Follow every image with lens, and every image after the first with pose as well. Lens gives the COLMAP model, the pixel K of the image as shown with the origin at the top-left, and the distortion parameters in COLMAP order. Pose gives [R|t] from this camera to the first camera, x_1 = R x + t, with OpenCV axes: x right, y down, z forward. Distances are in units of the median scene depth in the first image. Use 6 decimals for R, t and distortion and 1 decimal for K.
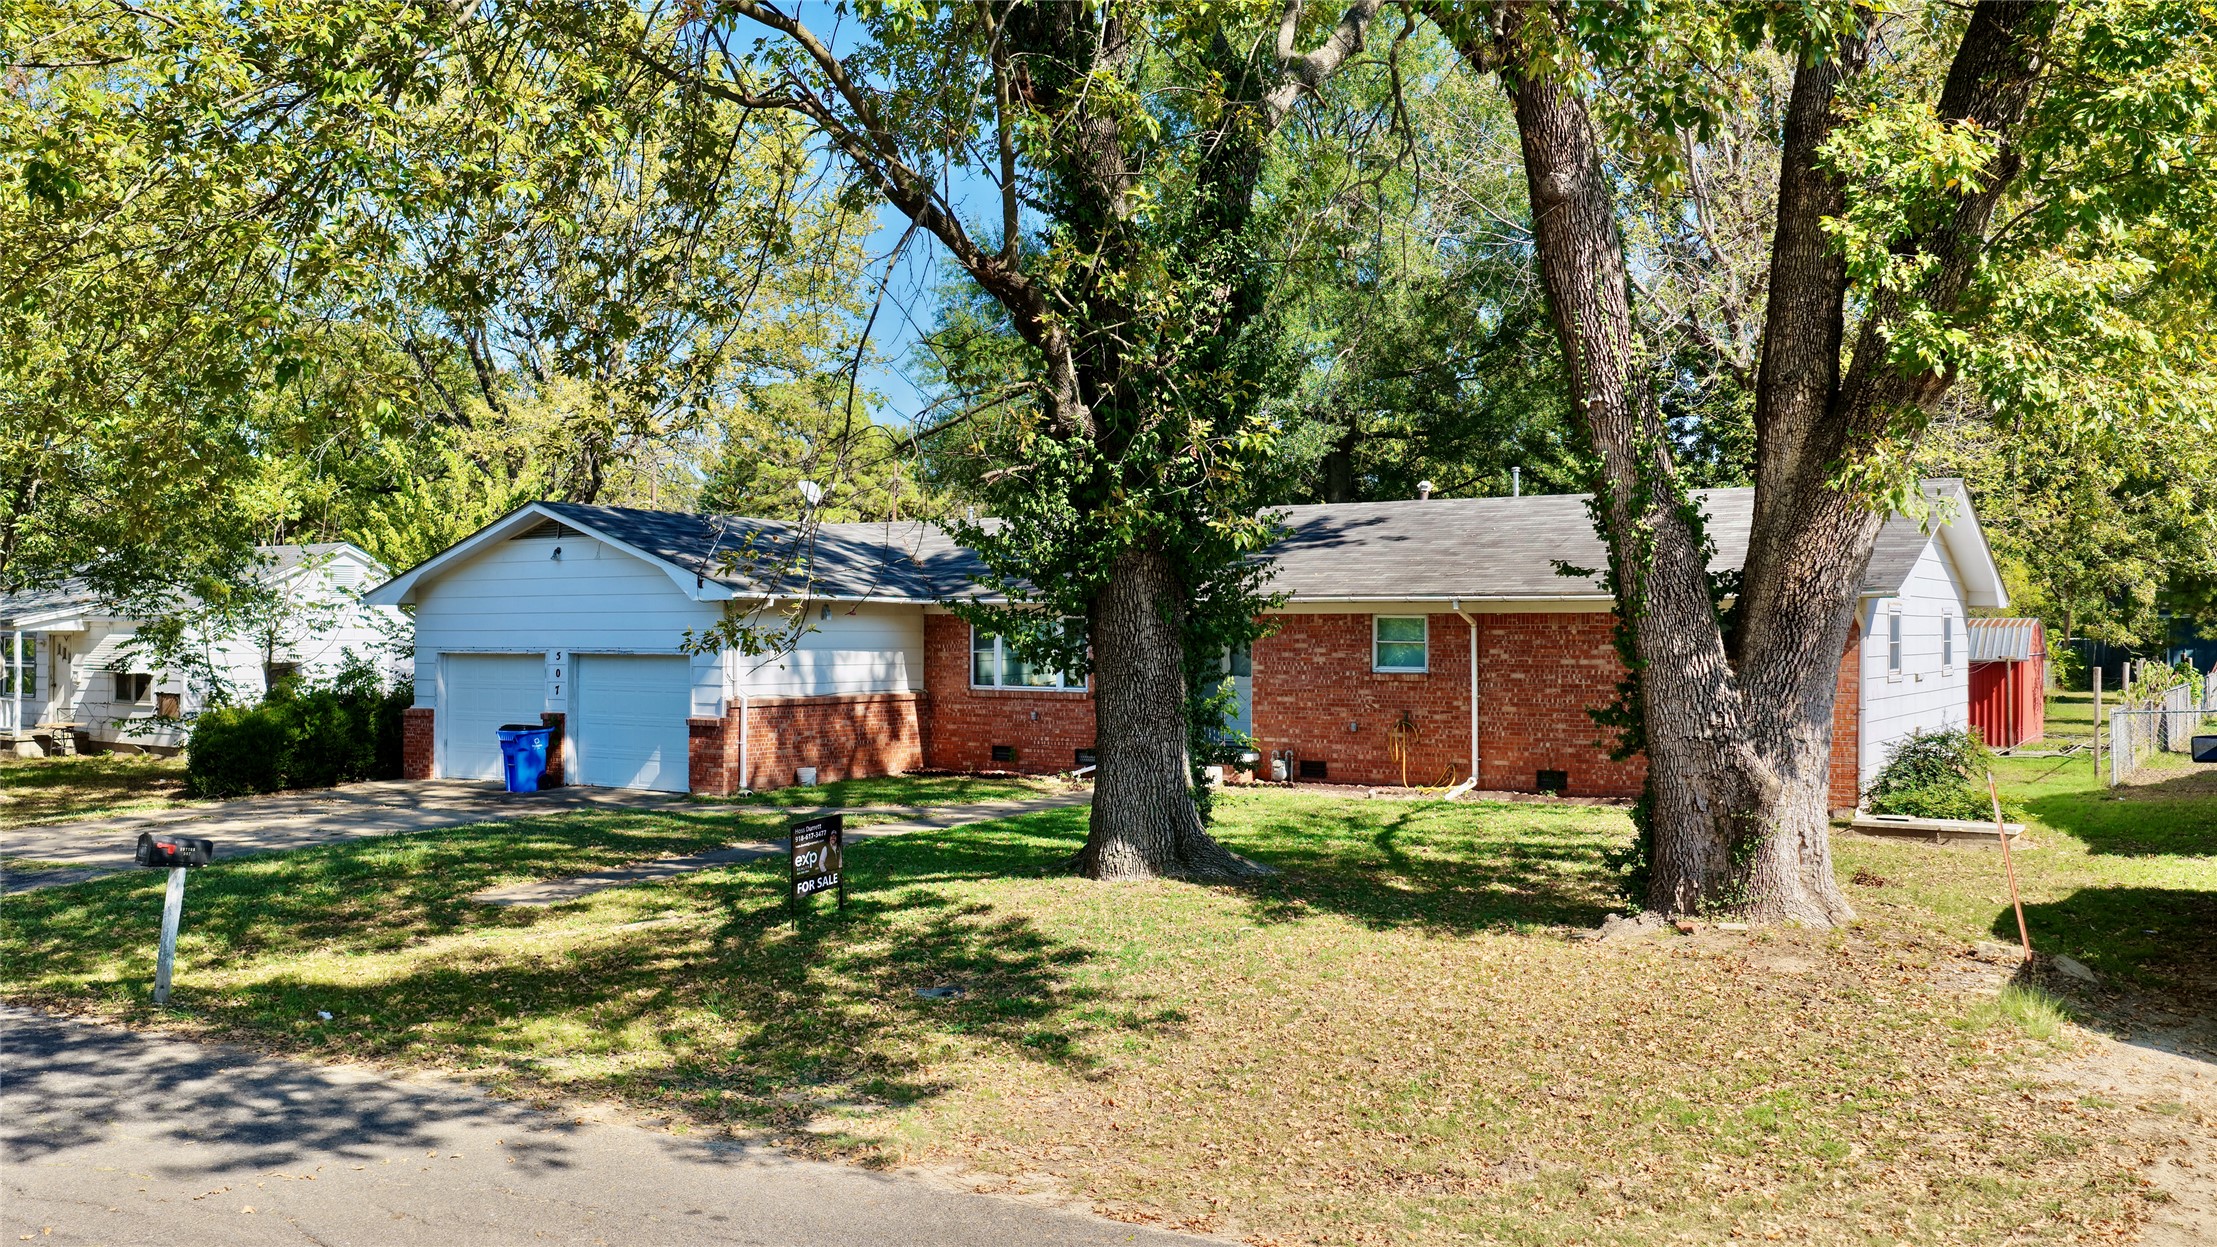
lens RADIAL K [[1804.5, 0, 1124.9], [0, 1804.5, 626.9], [0, 0, 1]] dist [-0.006669, 0.013057]
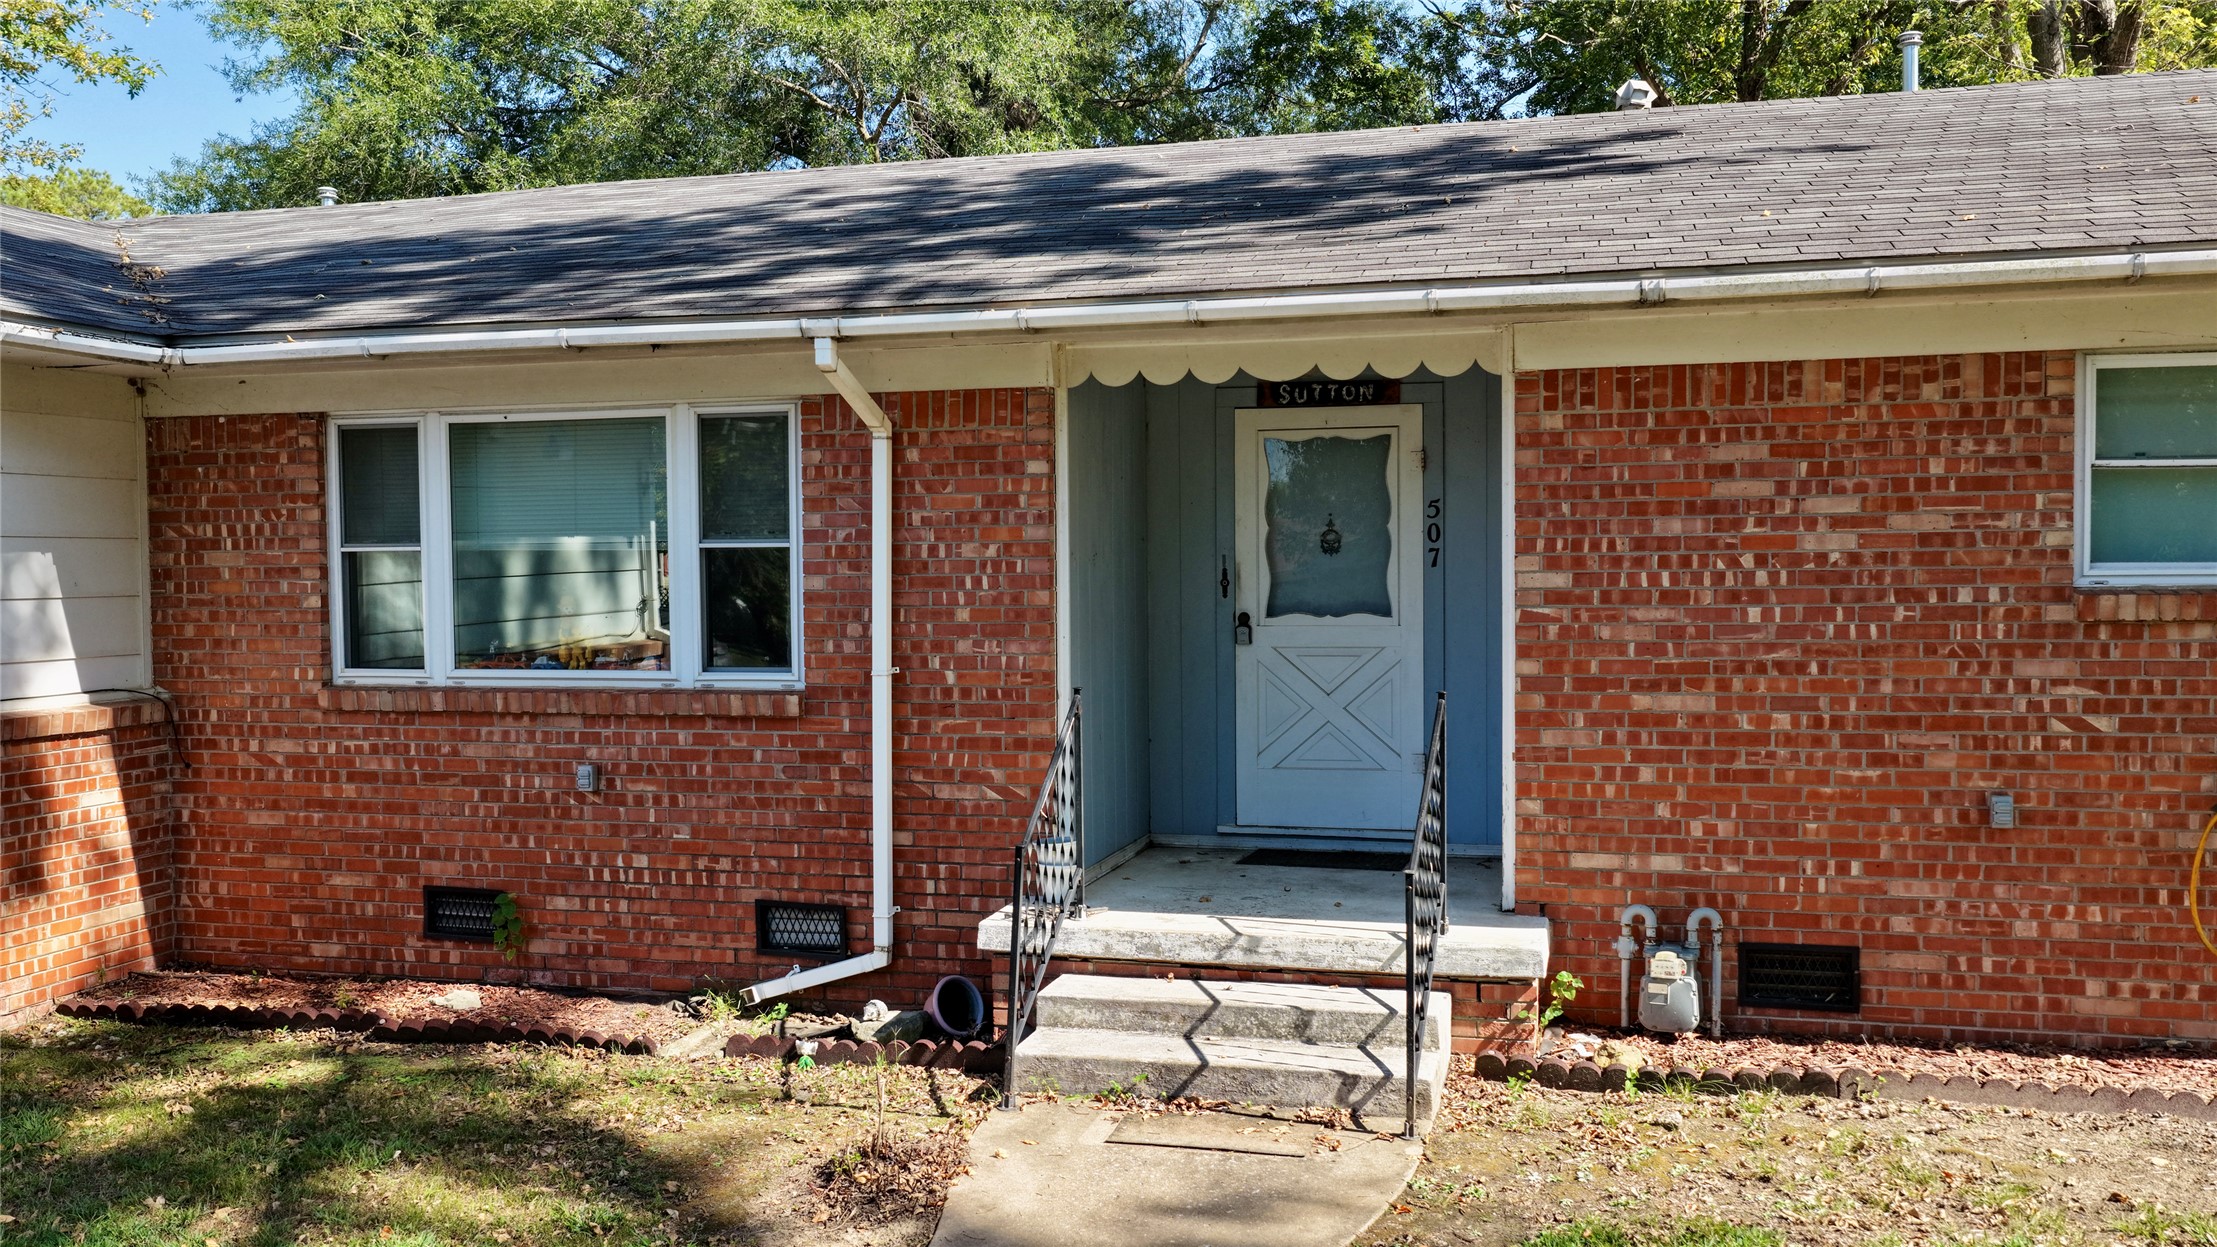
lens RADIAL K [[1804.5, 0, 1124.9], [0, 1804.5, 626.9], [0, 0, 1]] dist [-0.006669, 0.013057]
pose [[0.951660, -0.022732, 0.306310, -0.057703], [0.012406, 0.999289, 0.035616, 0.018334], [-0.306902, -0.030094, 0.951265, 0.739728]]
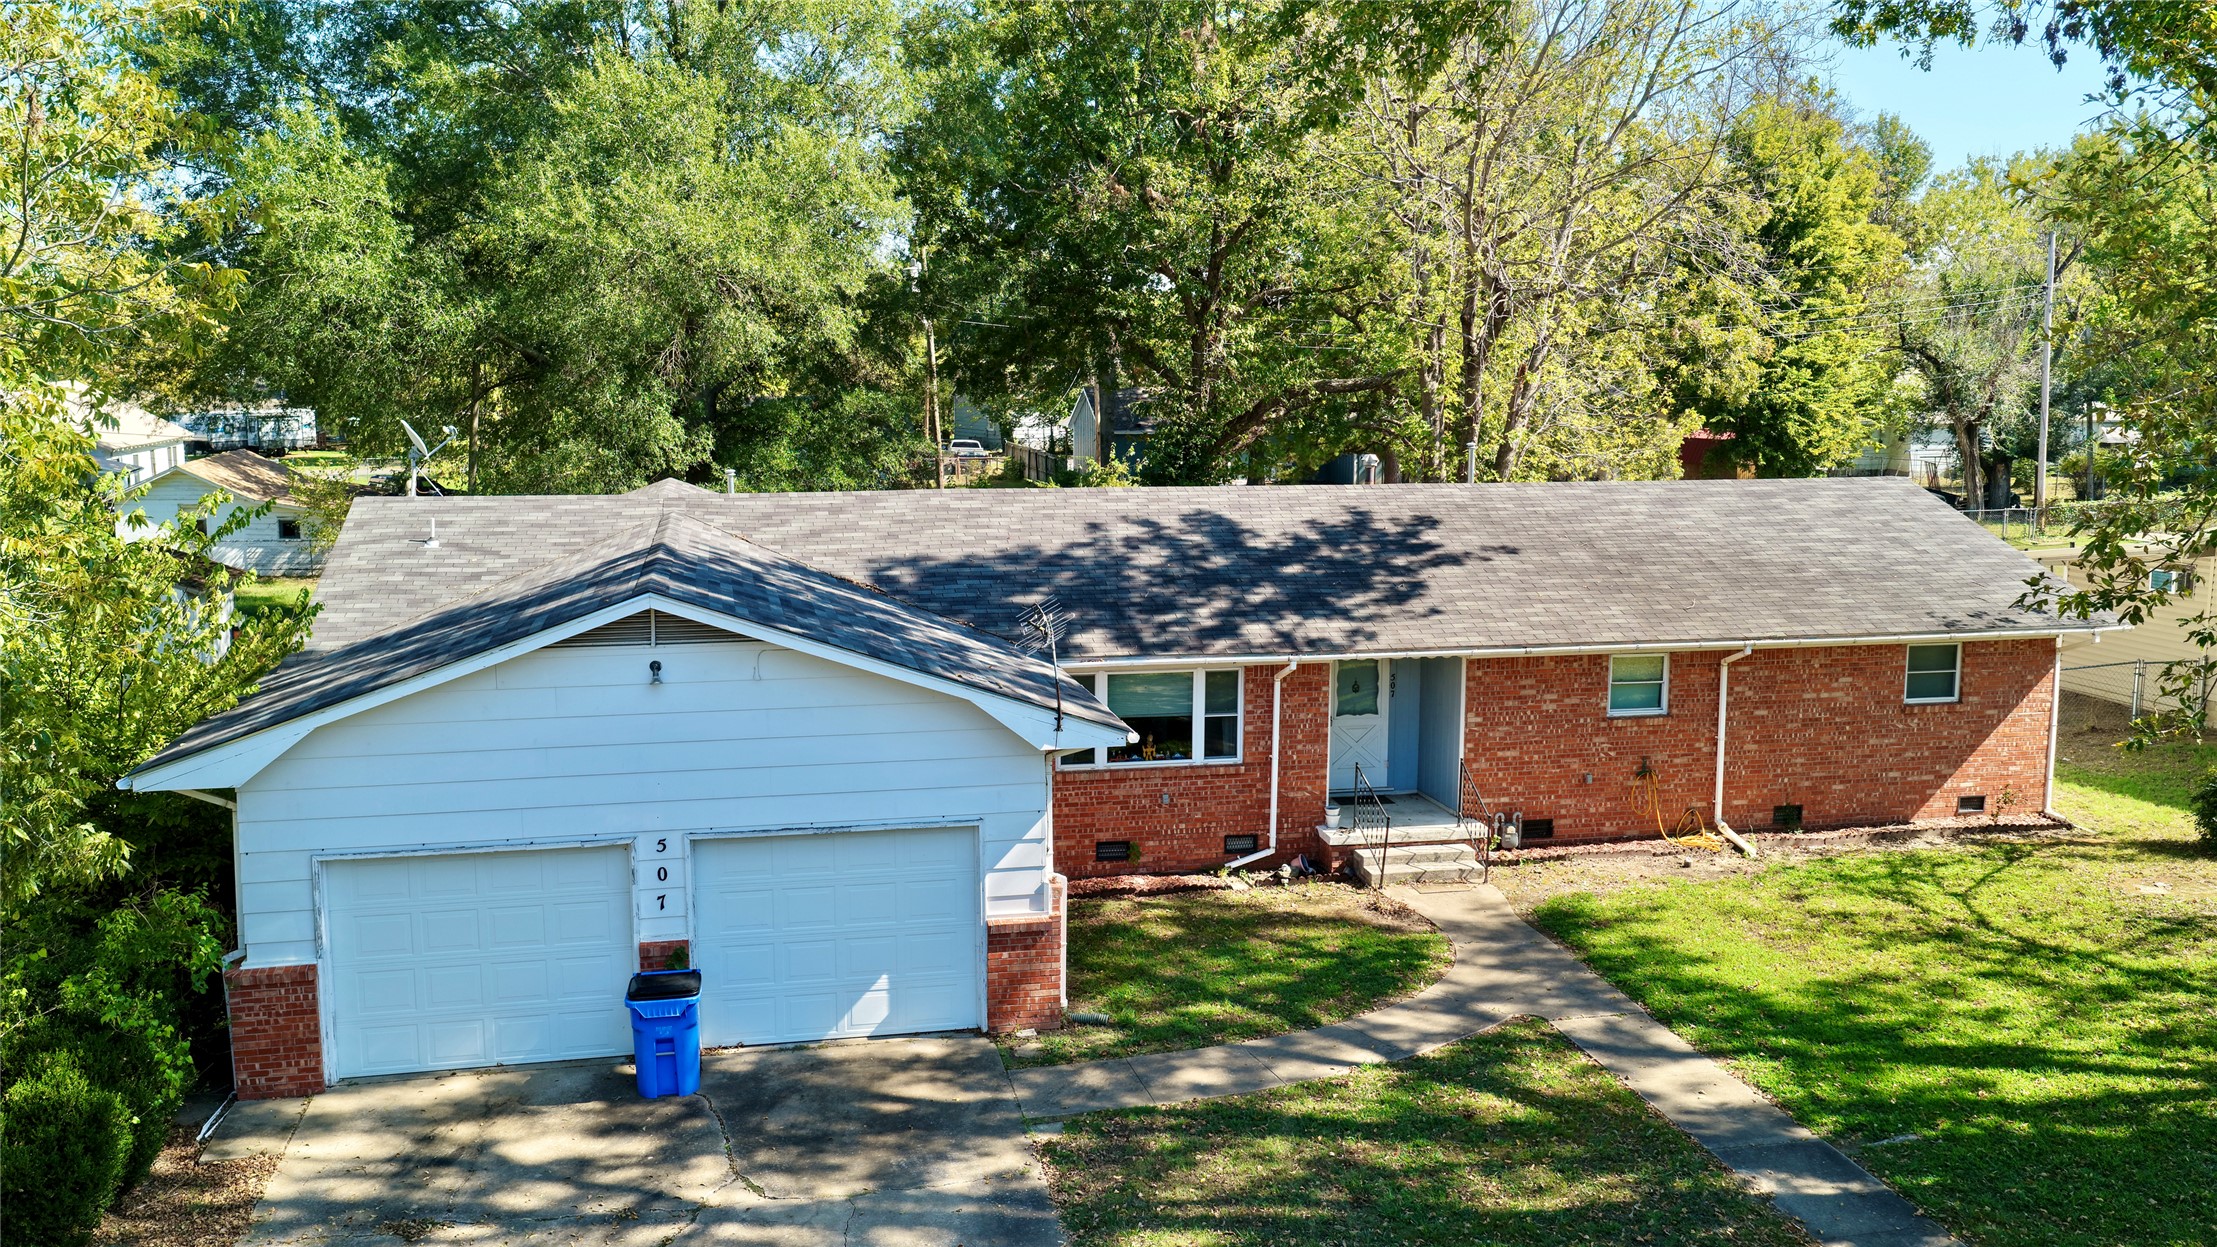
lens RADIAL K [[1804.5, 0, 1124.9], [0, 1804.5, 626.9], [0, 0, 1]] dist [-0.006669, 0.013057]
pose [[0.711577, -0.099759, 0.695490, -0.604902], [-0.001237, 0.989689, 0.143224, -0.136690], [-0.702607, -0.102775, 0.704117, 0.494941]]
